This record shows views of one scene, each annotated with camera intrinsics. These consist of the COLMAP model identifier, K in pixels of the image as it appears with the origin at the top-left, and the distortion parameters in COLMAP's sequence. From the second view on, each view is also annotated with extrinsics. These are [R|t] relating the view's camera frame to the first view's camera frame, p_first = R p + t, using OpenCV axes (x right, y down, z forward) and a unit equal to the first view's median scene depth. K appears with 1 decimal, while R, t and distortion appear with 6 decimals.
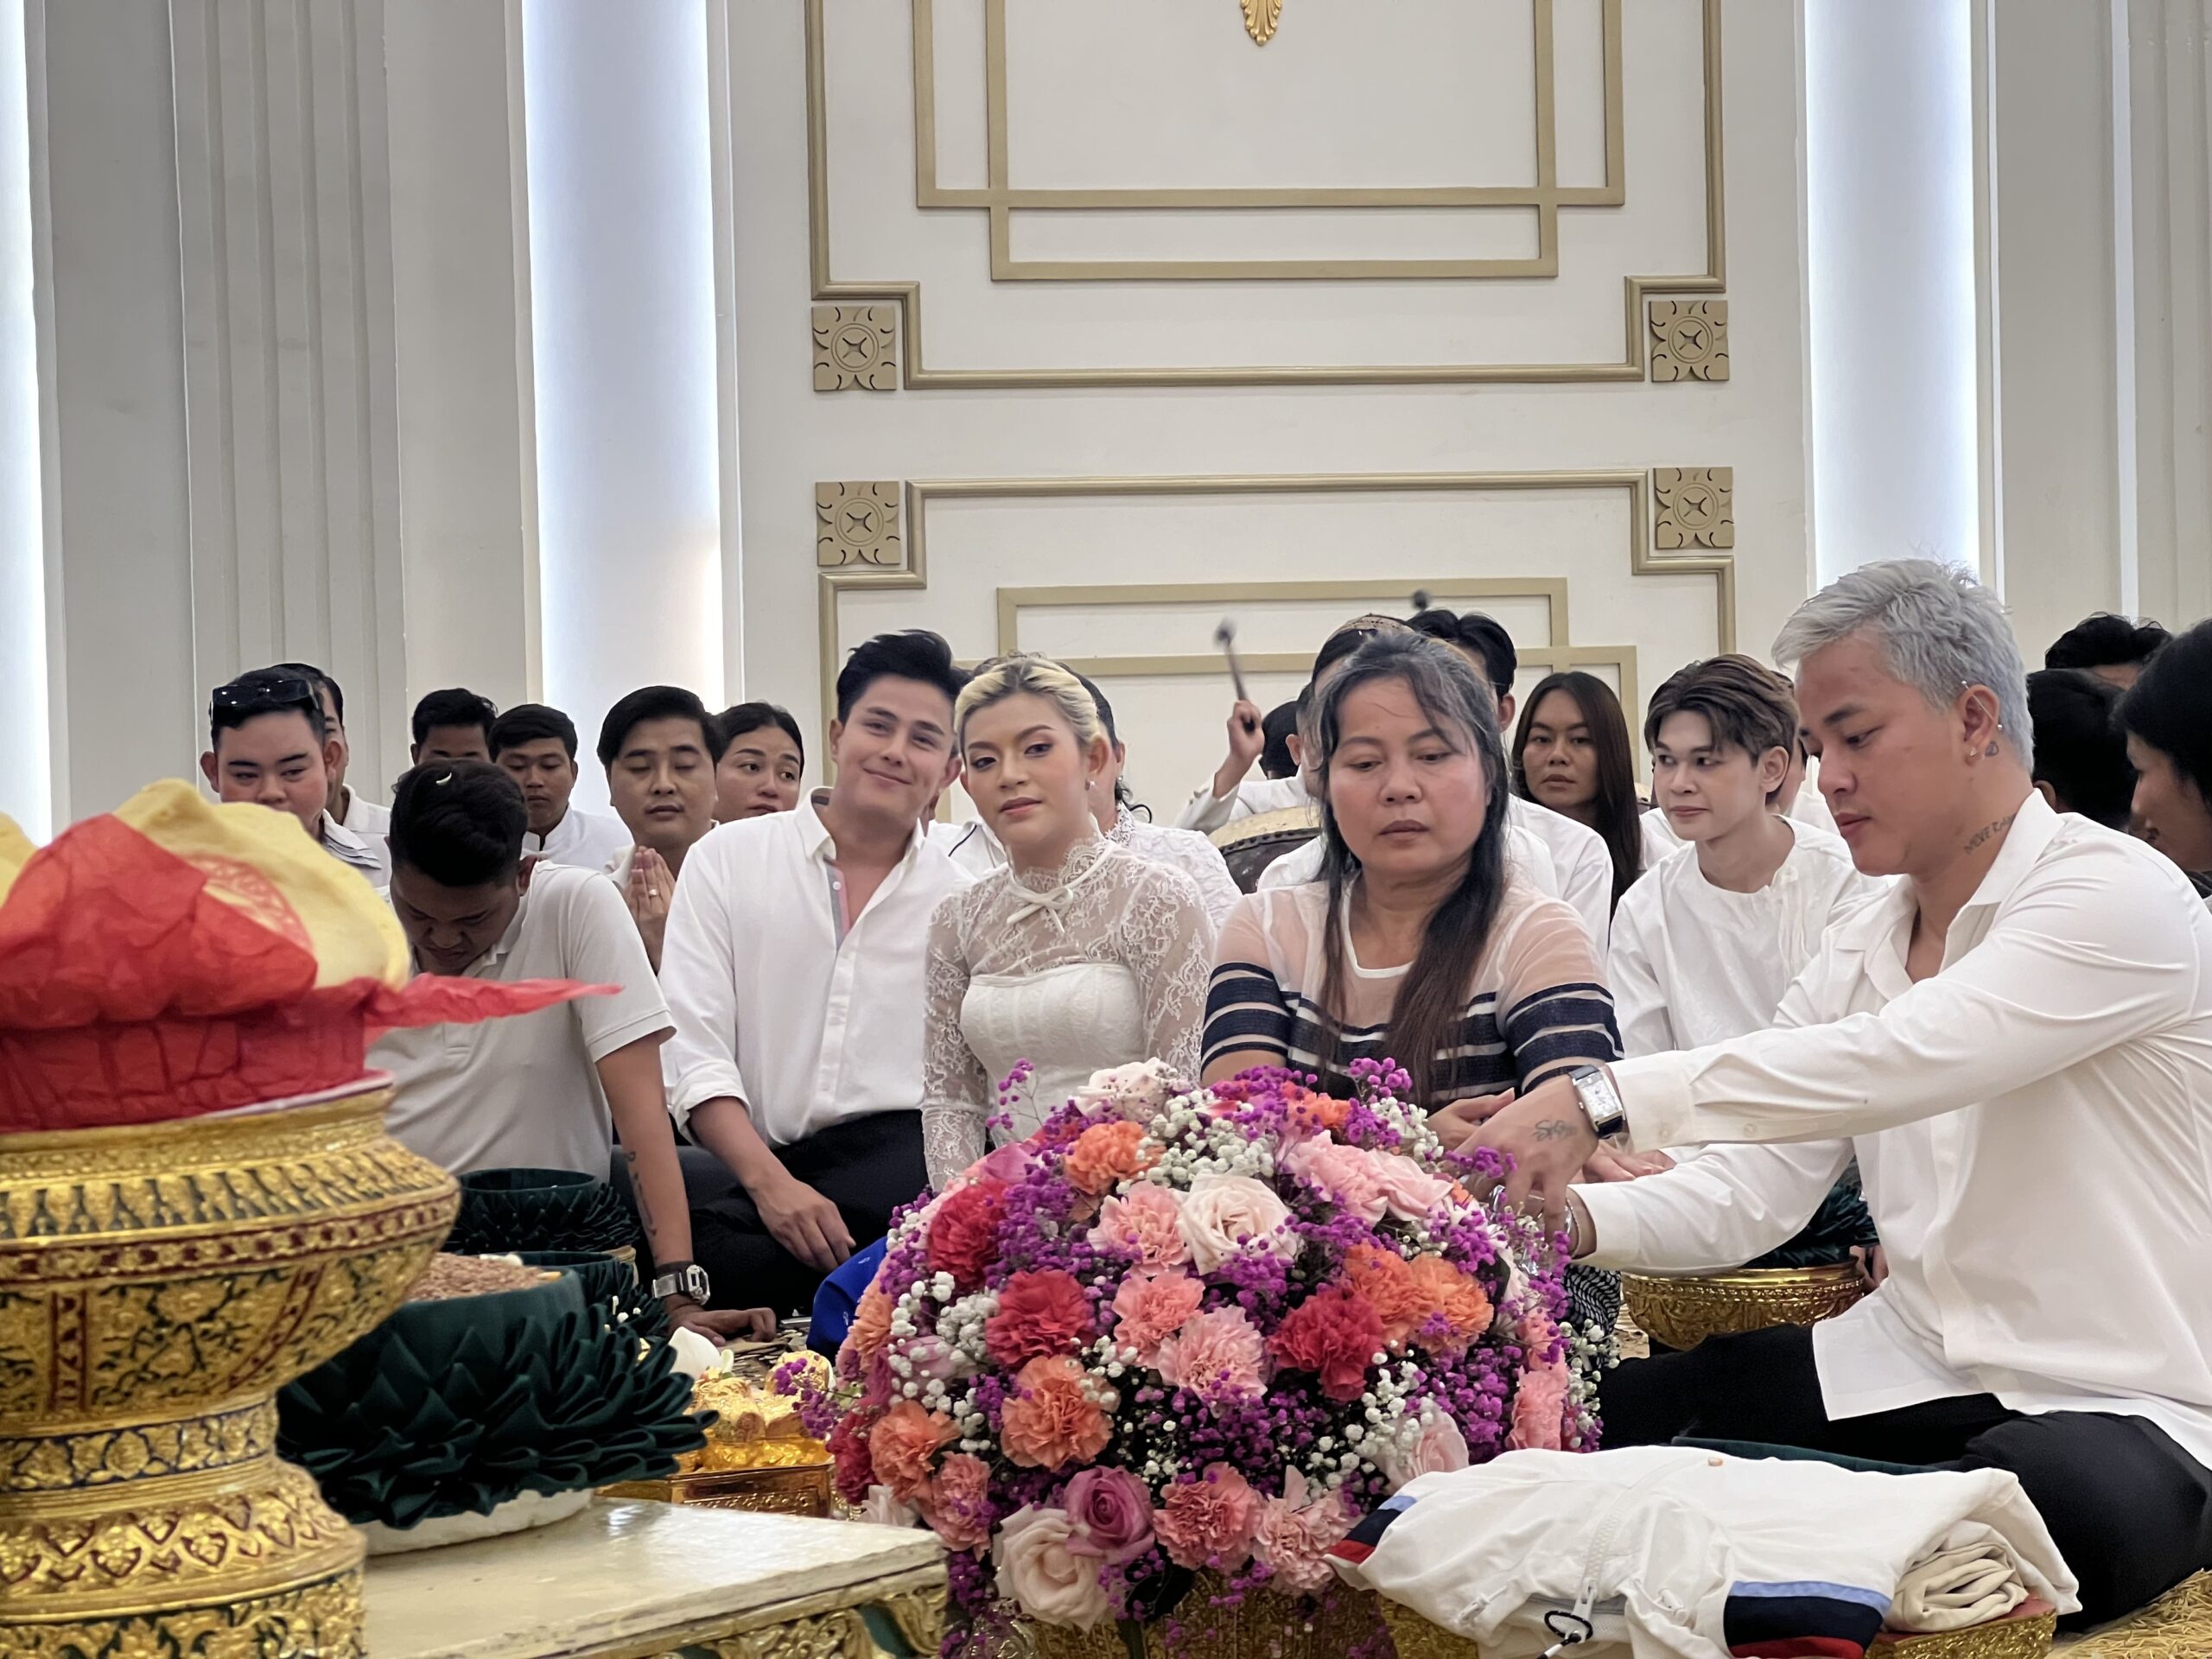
lens RADIAL K [[4971.6, 0, 1091.0], [0, 4971.6, 788.7], [0, 0, 1]] dist [0.190944, 0.000000]
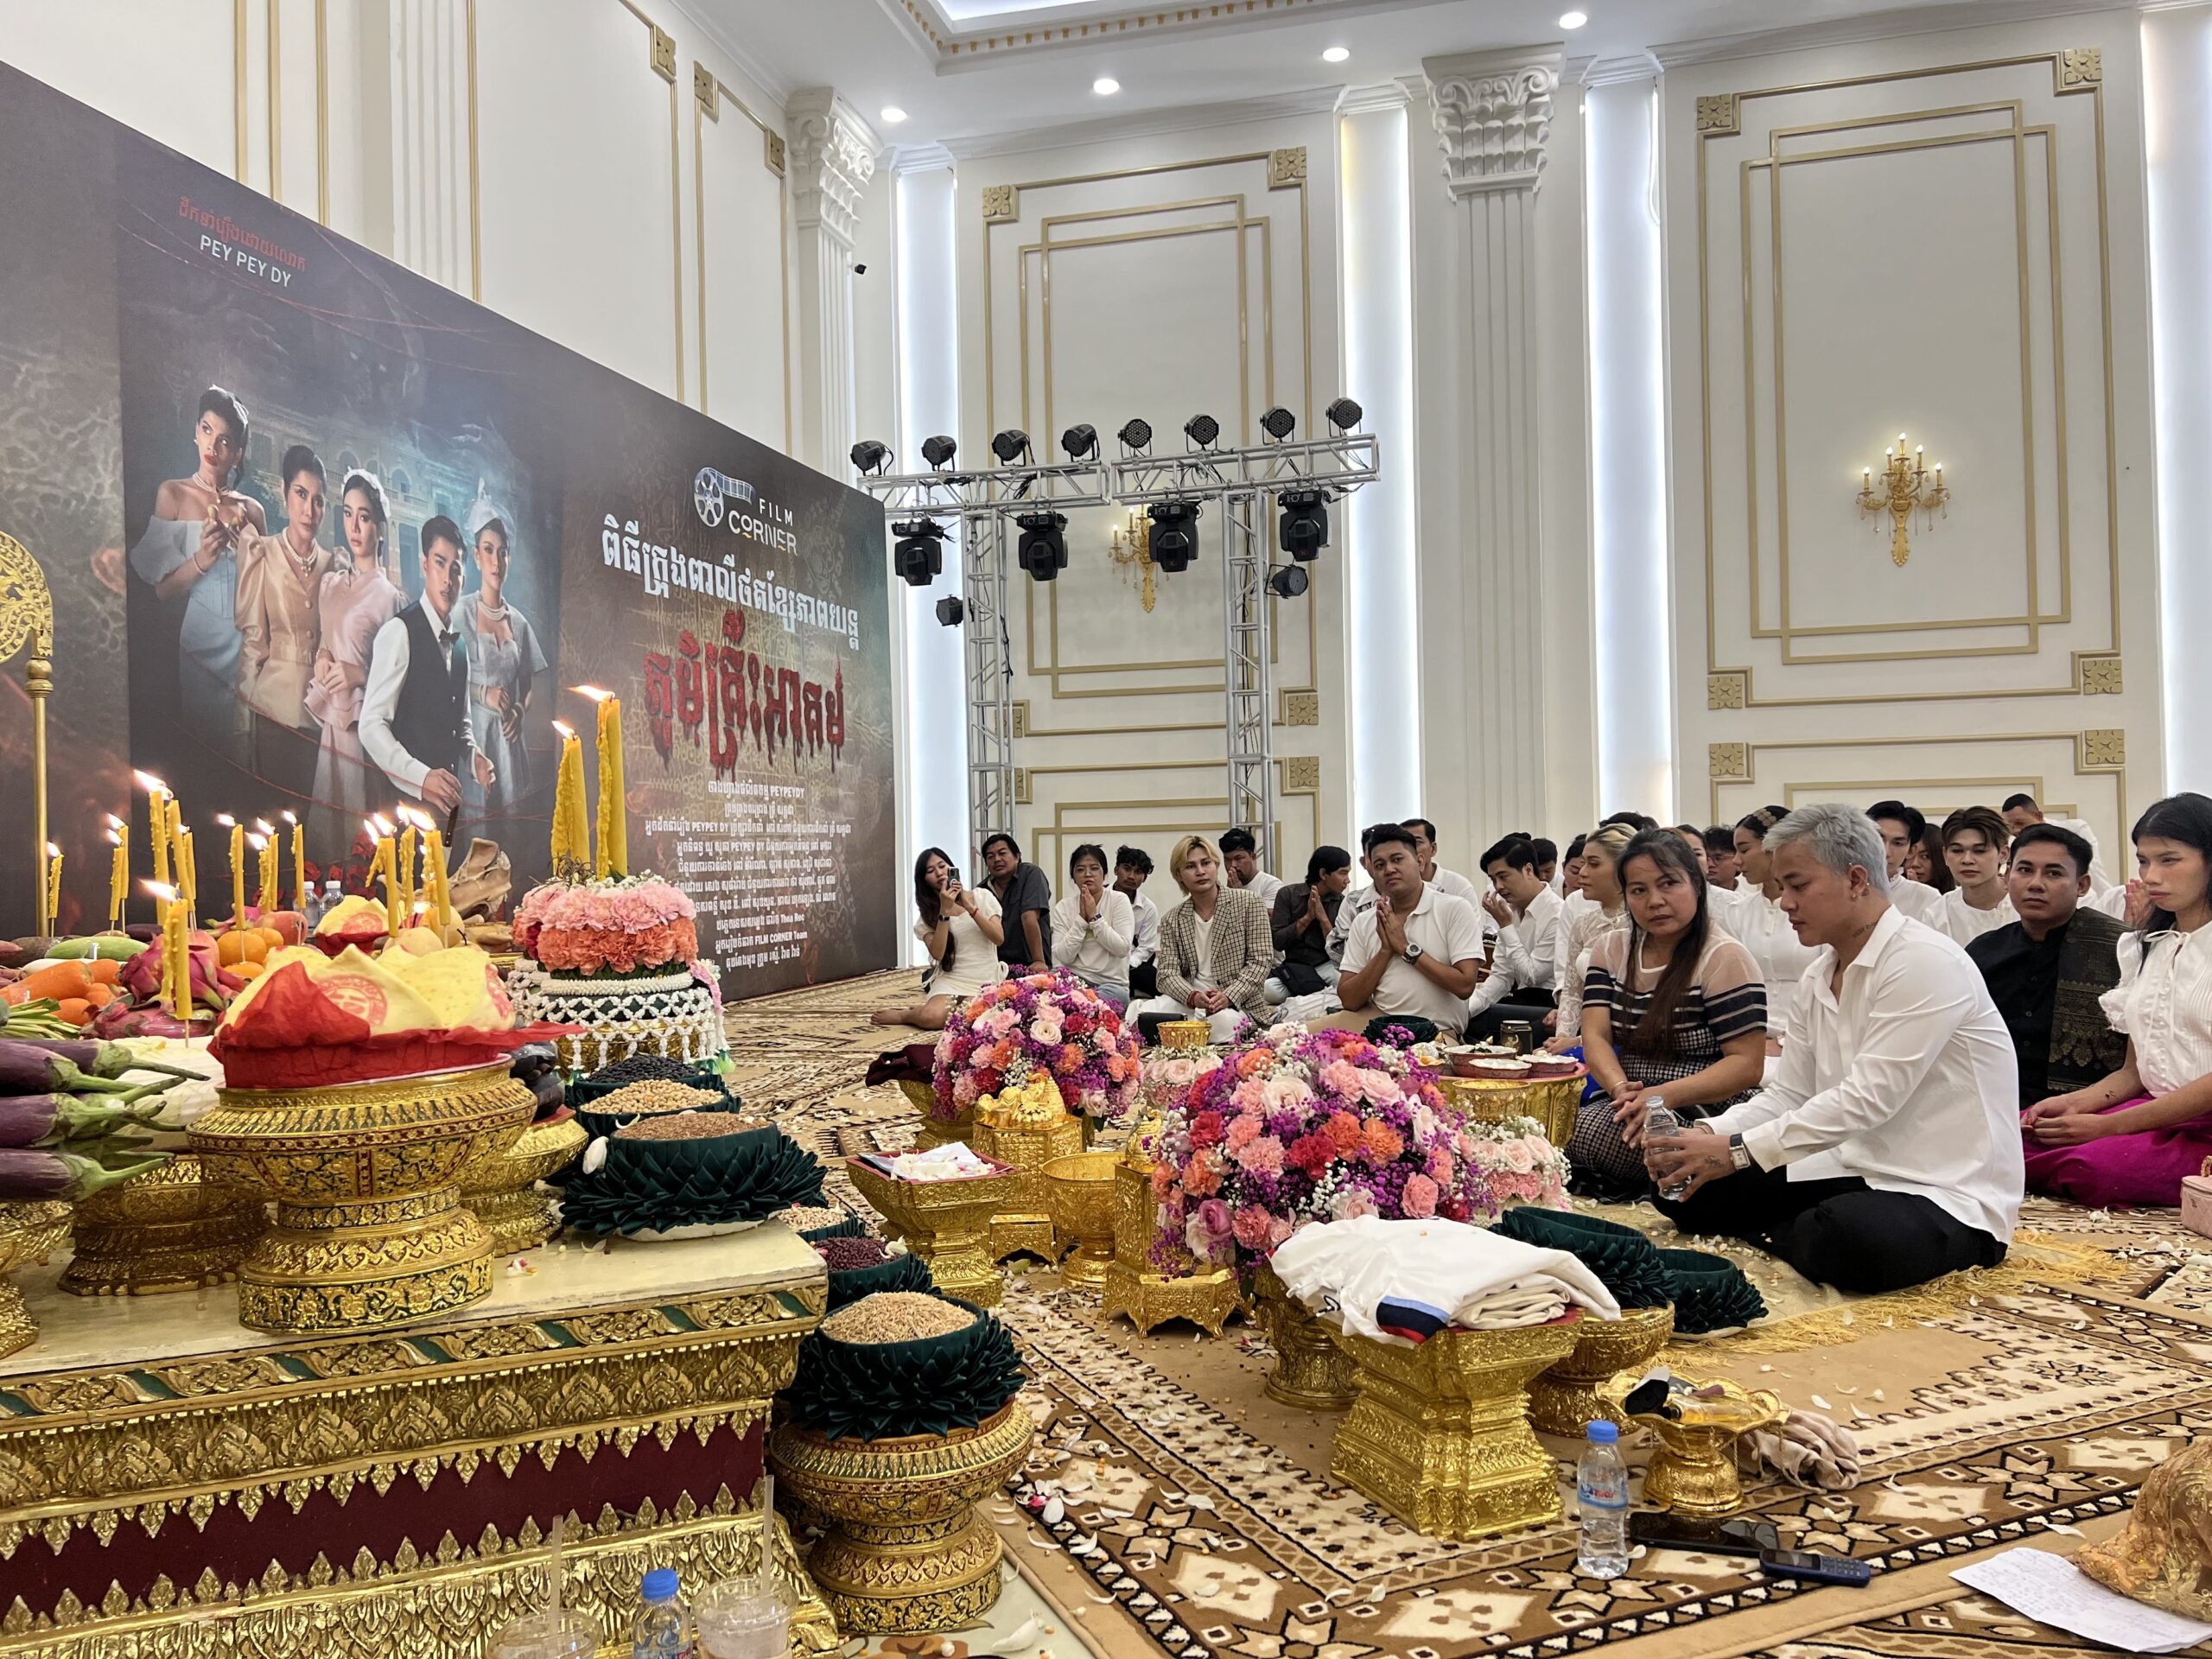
lens RADIAL K [[1675.9, 0, 1113.9], [0, 1675.9, 815.9], [0, 0, 1]] dist [0.058766, -0.068575]
pose [[0.887383, 0.000936, -0.461032, 0.321804], [-0.008305, 0.999868, -0.013954, -0.033748], [0.460958, 0.016211, 0.887274, 0.264597]]
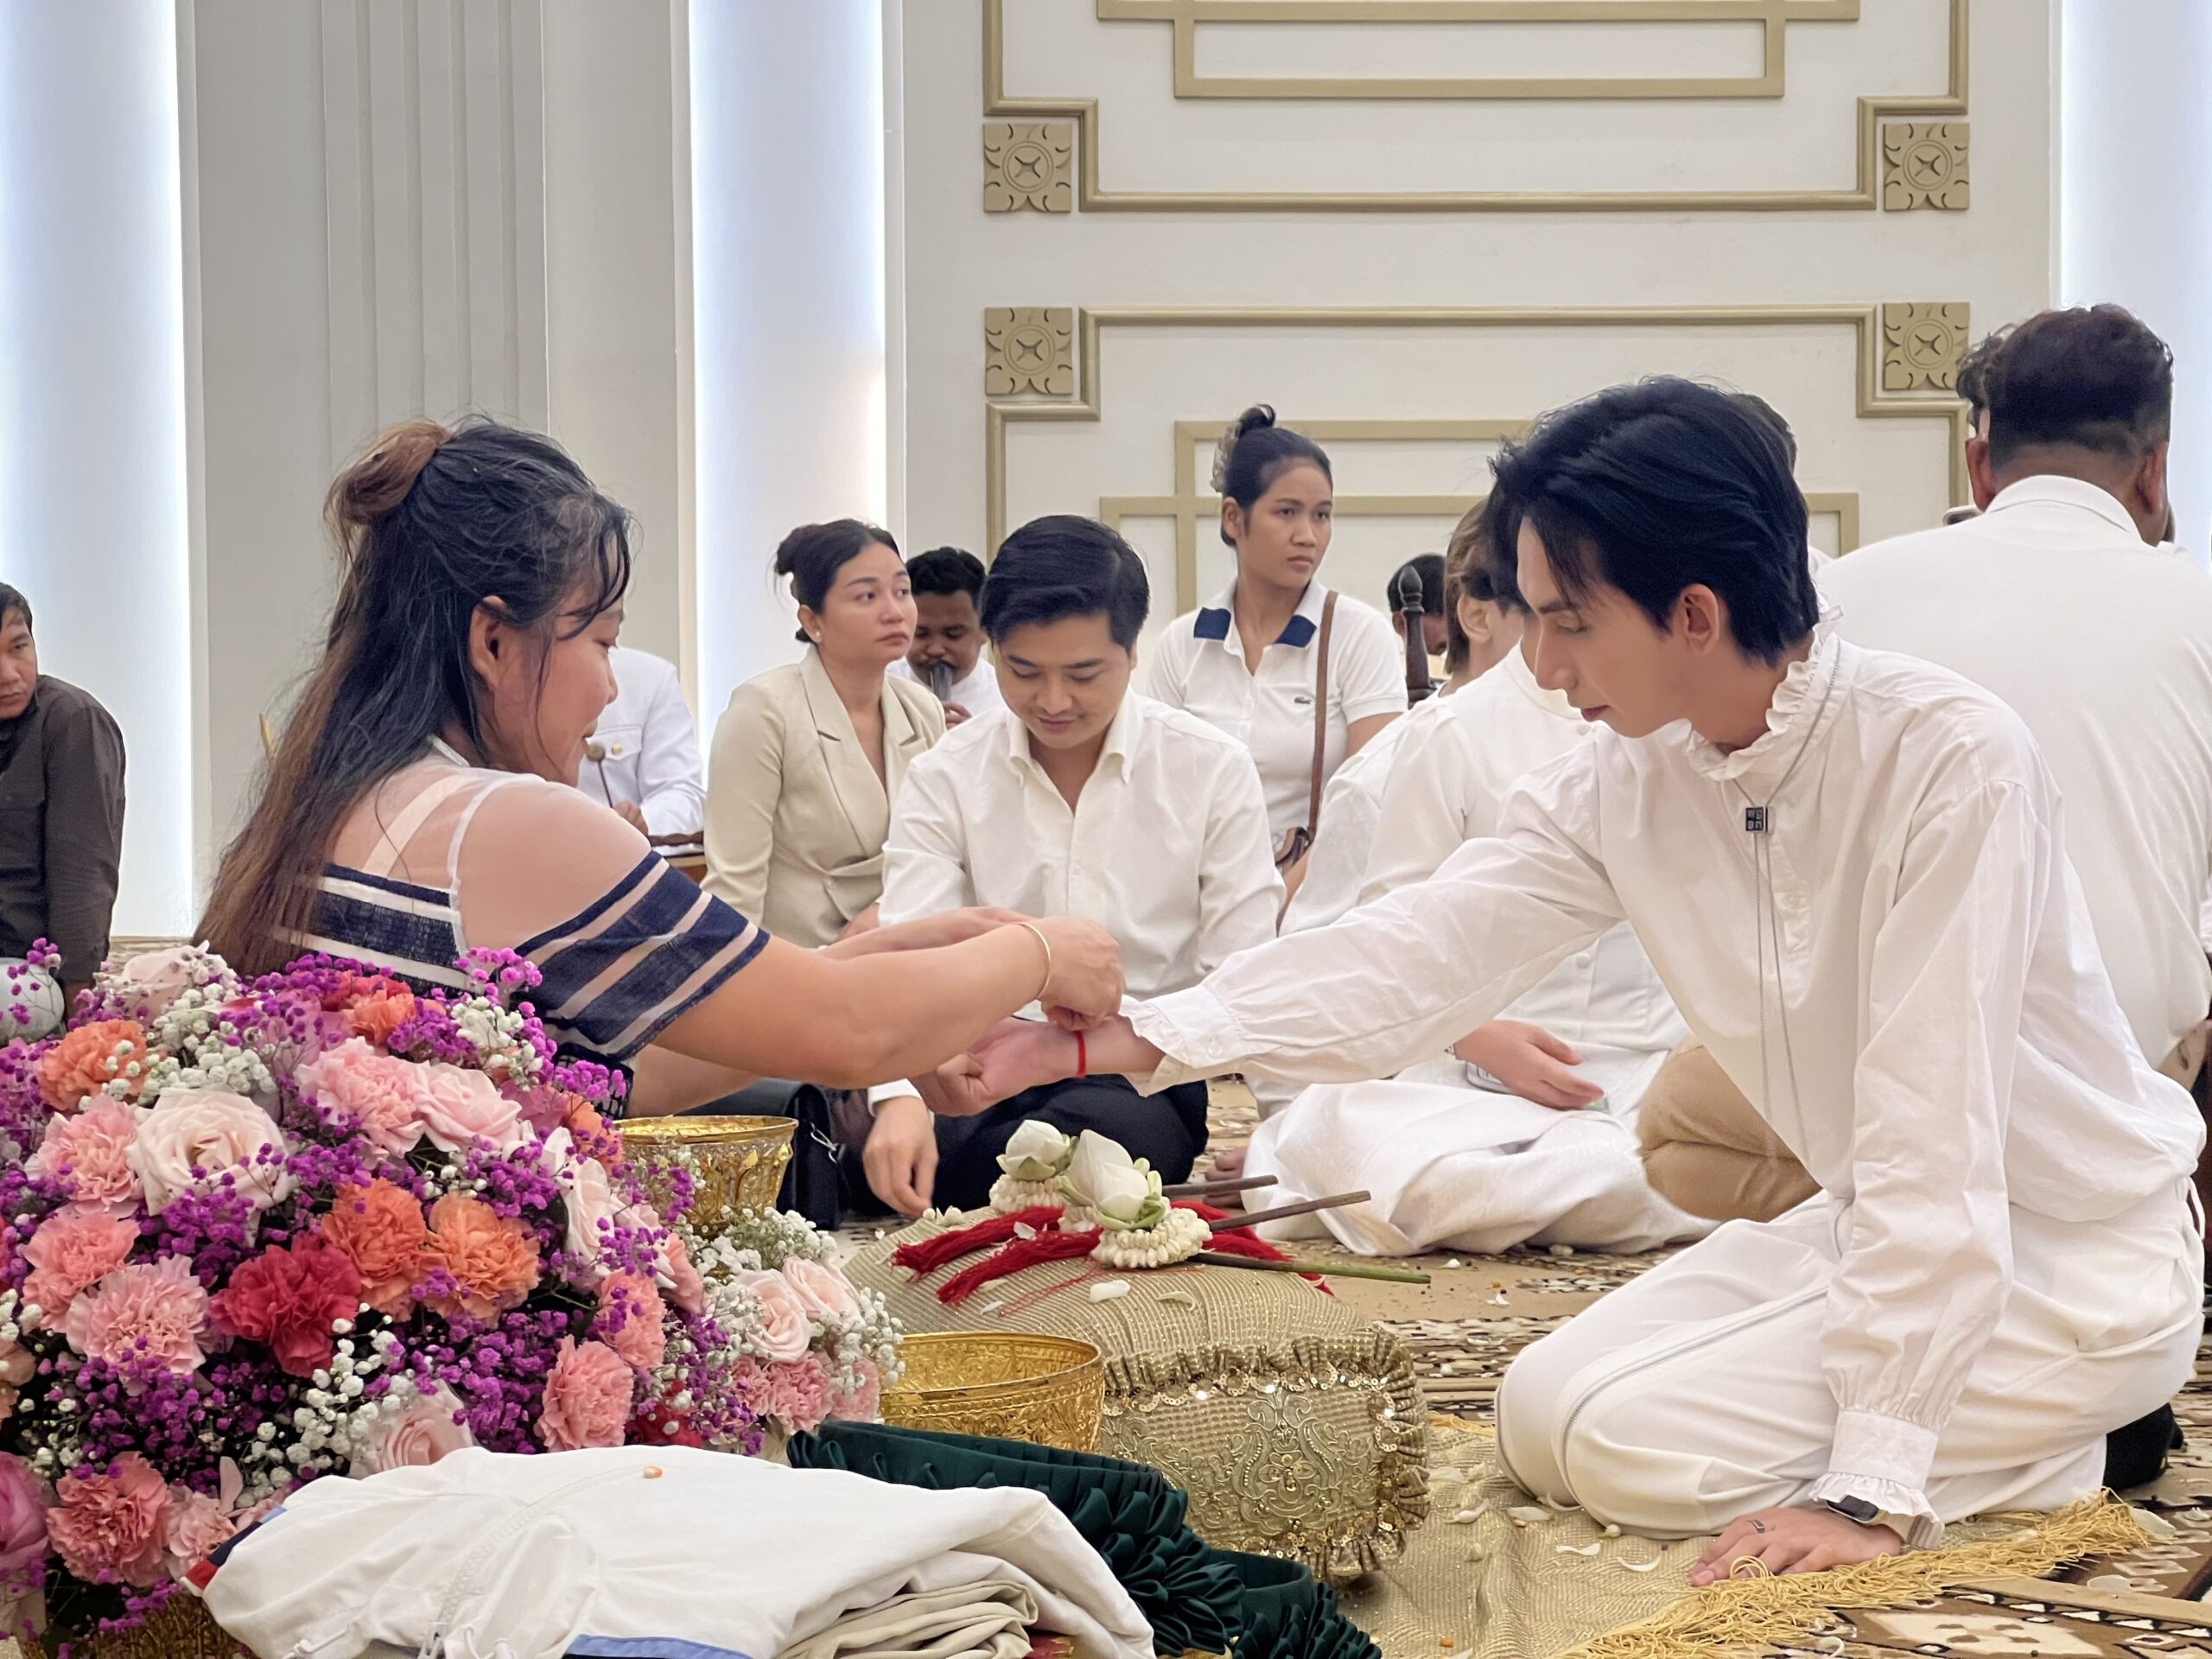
lens RADIAL K [[4971.6, 0, 1126.1], [0, 4971.6, 754.9], [0, 0, 1]] dist [0.190944, 0.000000]
pose [[0.995661, 0.019723, -0.090939, 0.251762], [-0.017547, 0.999542, 0.024670, 0.000389], [0.091384, -0.022967, 0.995551, 0.208725]]
